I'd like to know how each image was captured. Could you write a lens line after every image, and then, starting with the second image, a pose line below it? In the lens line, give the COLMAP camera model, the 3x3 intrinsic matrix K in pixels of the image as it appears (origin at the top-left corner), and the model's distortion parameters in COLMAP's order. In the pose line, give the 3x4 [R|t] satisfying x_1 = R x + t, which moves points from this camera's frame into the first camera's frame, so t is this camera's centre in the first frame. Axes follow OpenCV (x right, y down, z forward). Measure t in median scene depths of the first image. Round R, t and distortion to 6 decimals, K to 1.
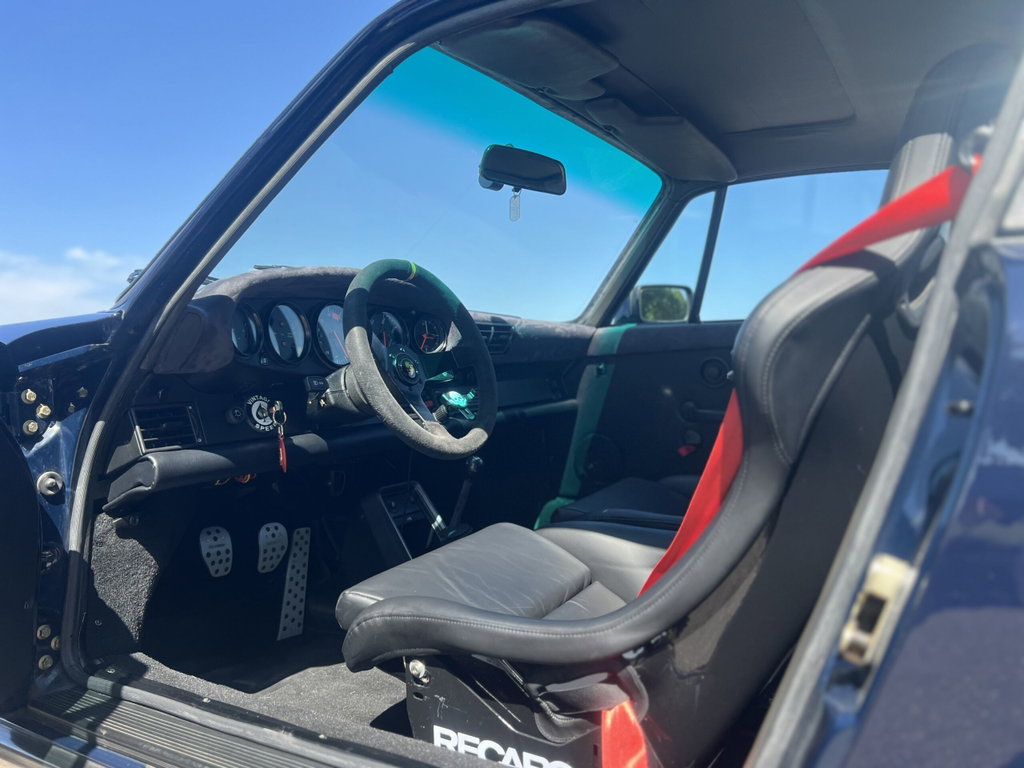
lens RADIAL K [[770.9, 0, 512.5], [0, 770.9, 381.6], [0, 0, 1]] dist [0.040808, -0.052634]
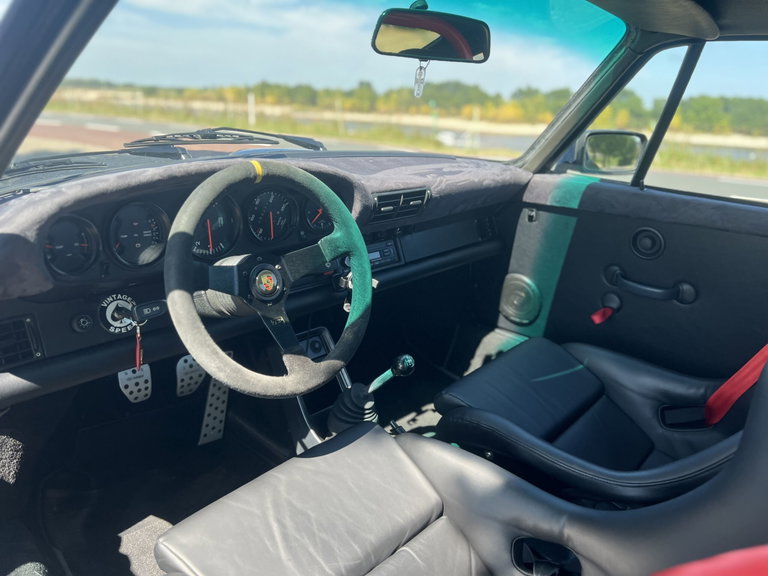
lens RADIAL K [[578.2, 0, 380.3], [0, 578.2, 286.6], [0, 0, 1]] dist [0.040808, -0.052634]
pose [[0.972914, 0.133314, -0.188853, 0.101186], [-0.072950, 0.952272, 0.296404, -0.178452], [0.219355, -0.274599, 0.936205, 0.297178]]
